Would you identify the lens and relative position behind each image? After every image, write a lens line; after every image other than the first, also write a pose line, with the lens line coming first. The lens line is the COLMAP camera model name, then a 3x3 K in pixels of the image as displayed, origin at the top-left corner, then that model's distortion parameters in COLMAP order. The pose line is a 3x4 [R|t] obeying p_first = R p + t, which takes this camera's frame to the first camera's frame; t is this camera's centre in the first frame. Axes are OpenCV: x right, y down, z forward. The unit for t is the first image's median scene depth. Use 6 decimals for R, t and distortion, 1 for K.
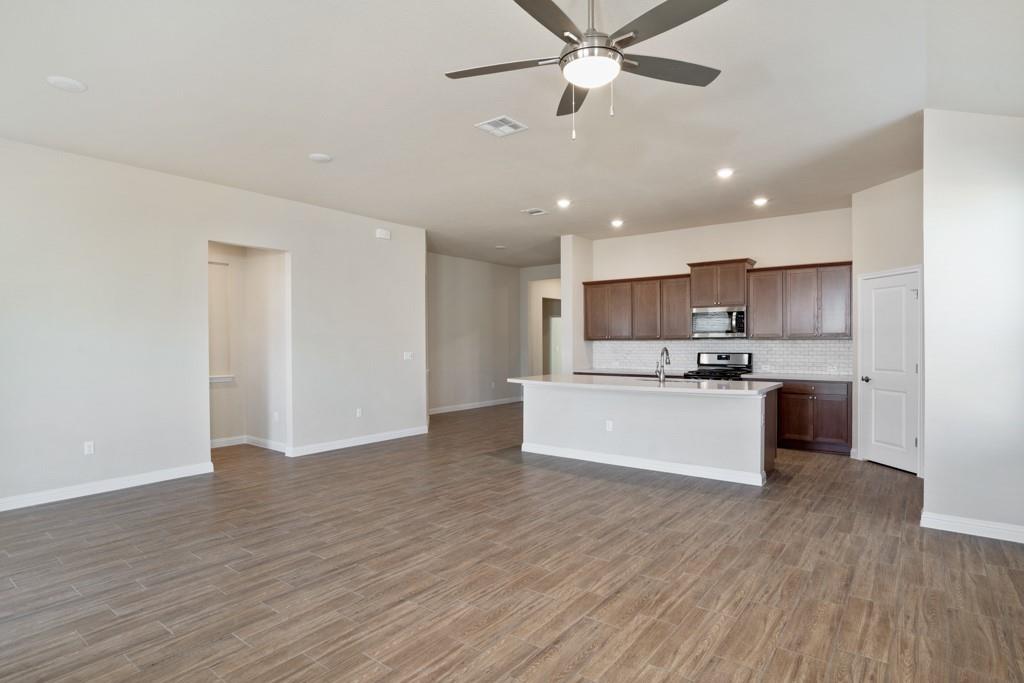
lens RADIAL K [[537.6, 0, 509.0], [0, 537.6, 345.4], [0, 0, 1]] dist [-0.019639, 0.005751]
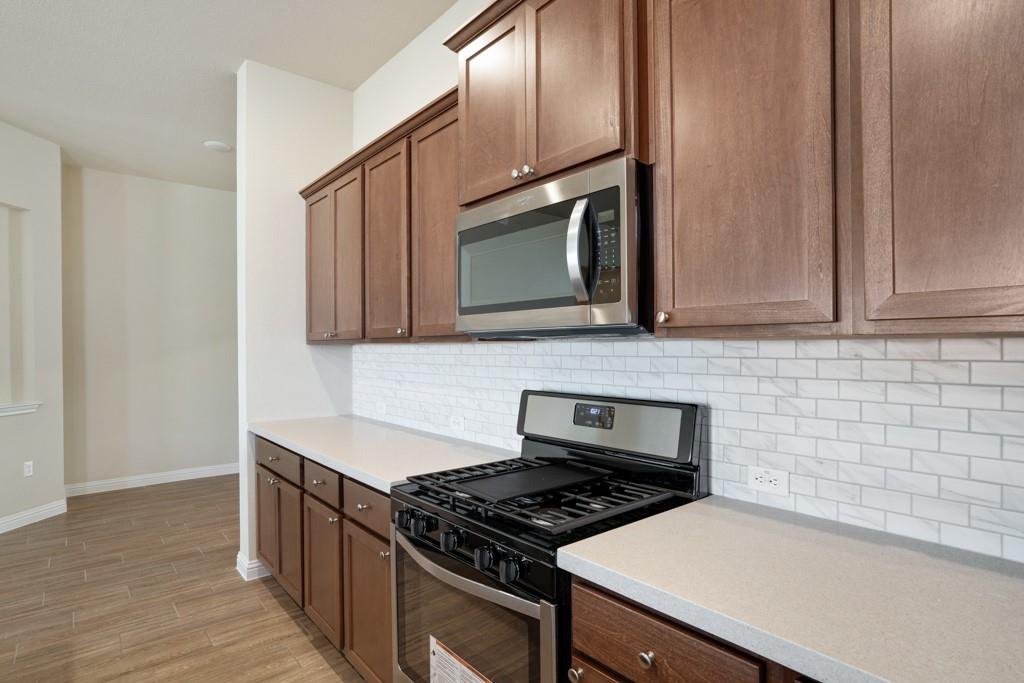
lens RADIAL K [[537.6, 0, 508.5], [0, 537.6, 345.4], [0, 0, 1]] dist [-0.019639, 0.005751]
pose [[0.978651, -0.003026, -0.205506, 0.437220], [0.001655, 0.999975, -0.006844, -0.007472], [0.205522, 0.006357, 0.978632, 0.805153]]
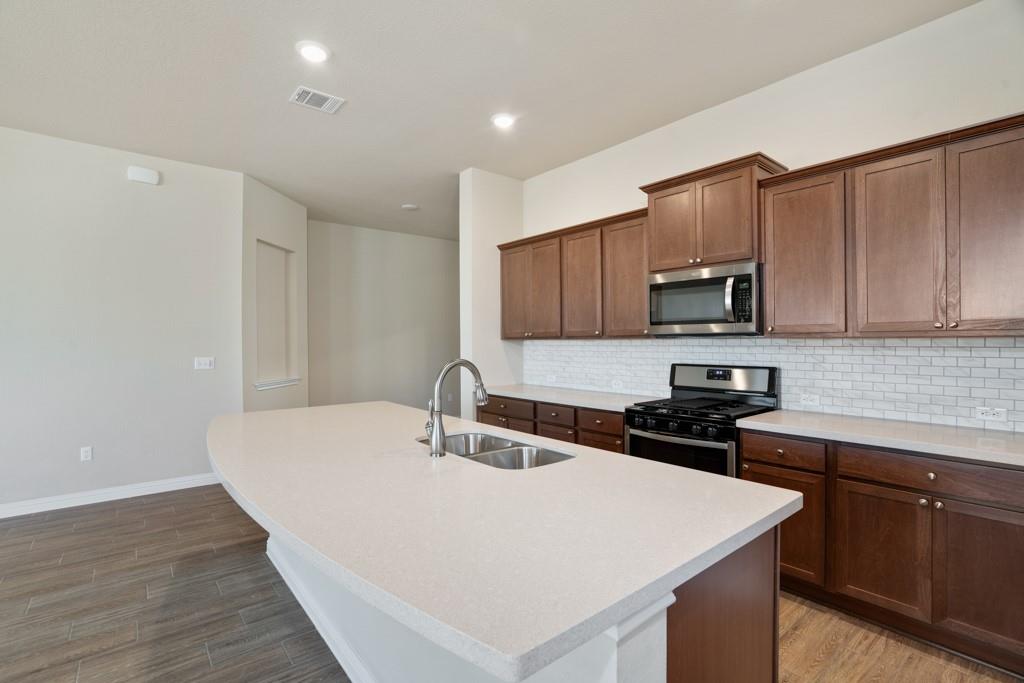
lens RADIAL K [[475.9, 0, 513.8], [0, 475.9, 340.0], [0, 0, 1]] dist [-0.026084, 0.007038]
pose [[0.978628, -0.002870, -0.205618, 0.325089], [0.001572, 0.999978, -0.006471, -0.007047], [0.205632, 0.006010, 0.978611, 0.572950]]
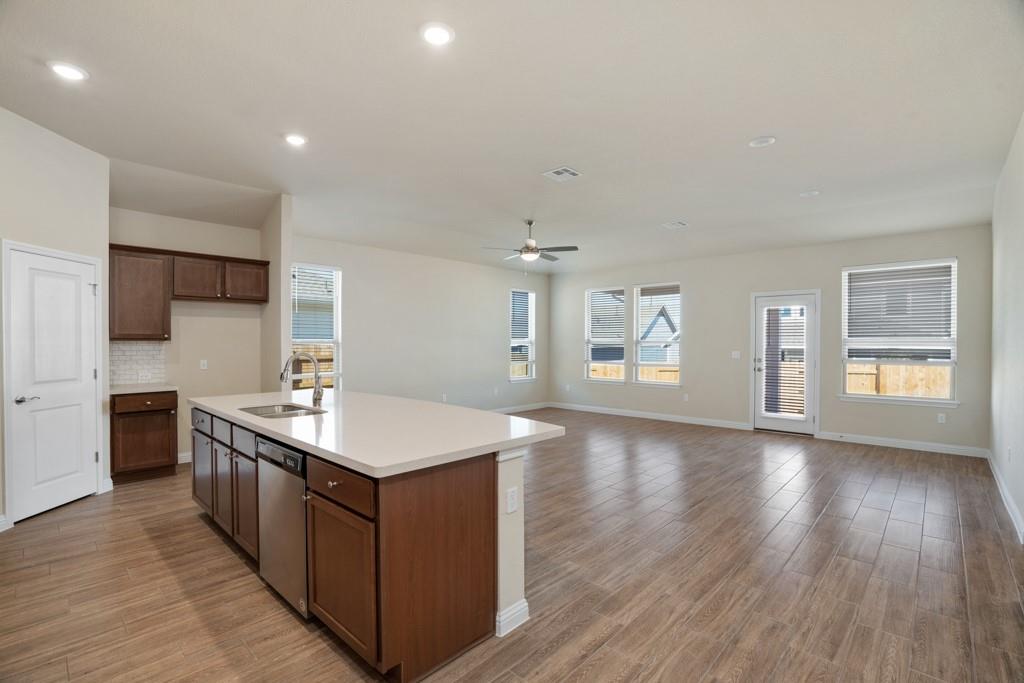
lens RADIAL K [[475.9, 0, 511.2], [0, 475.9, 345.4], [0, 0, 1]] dist [-0.026084, 0.007038]
pose [[-0.996732, 0.002846, 0.080728, 0.005294], [0.004004, 0.999891, 0.014186, -0.009536], [-0.080679, 0.014463, -0.996635, 1.260348]]
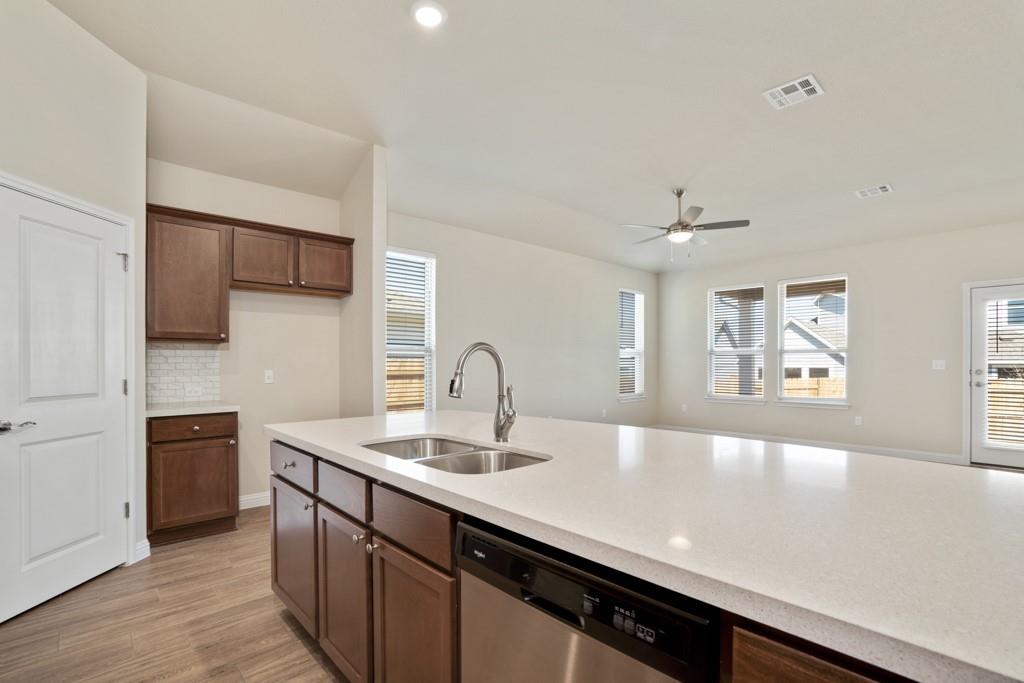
lens RADIAL K [[475.9, 0, 511.7], [0, 475.9, 361.4], [0, 0, 1]] dist [-0.026084, 0.007038]
pose [[-0.990016, 0.007779, 0.140743, 0.185450], [0.008327, 0.999960, 0.003300, 0.011423], [-0.140712, 0.004439, -0.990041, 1.072226]]
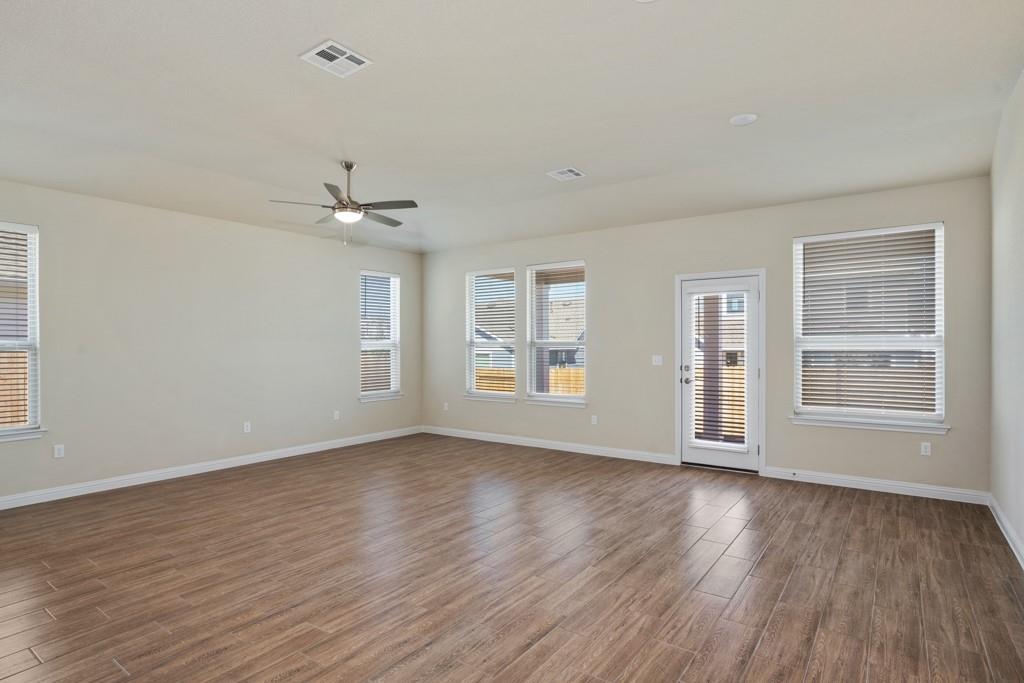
lens RADIAL K [[537.6, 0, 510.9], [0, 537.6, 343.8], [0, 0, 1]] dist [-0.019639, 0.005751]
pose [[-0.999429, 0.009915, -0.032314, -0.136342], [0.009736, 0.999936, 0.005681, -0.006348], [0.032368, 0.005363, -0.999462, 1.039978]]
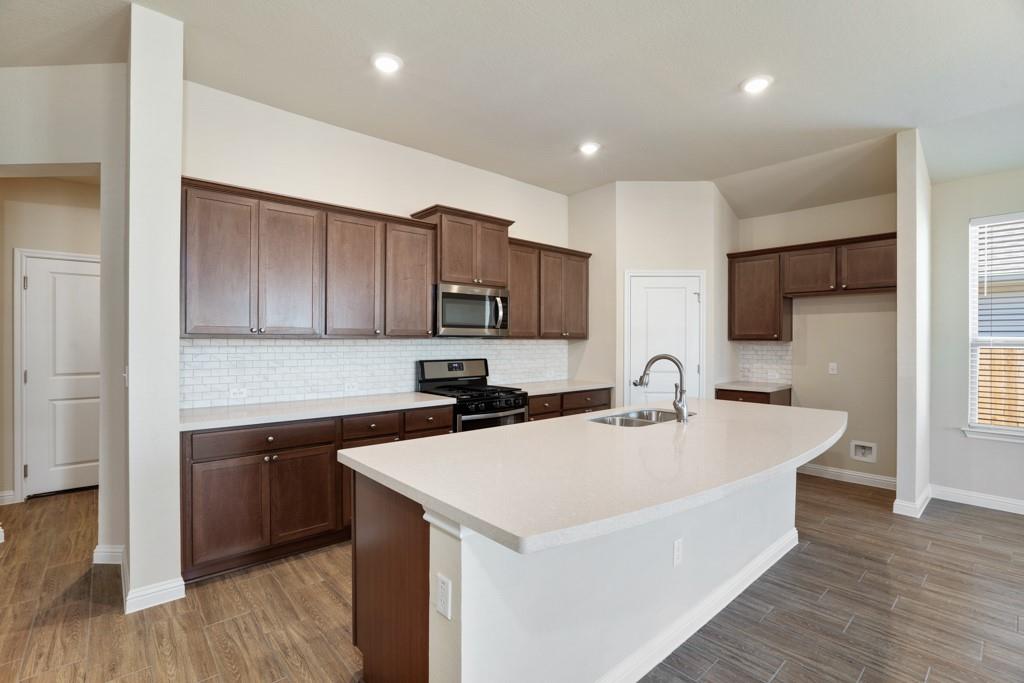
lens RADIAL K [[475.9, 0, 506.2], [0, 475.9, 336.3], [0, 0, 1]] dist [-0.026084, 0.007038]
pose [[0.173731, 0.012143, 0.984718, -0.157942], [0.000922, 0.999922, -0.012493, -0.007154], [-0.984793, 0.003079, 0.173706, 0.891918]]
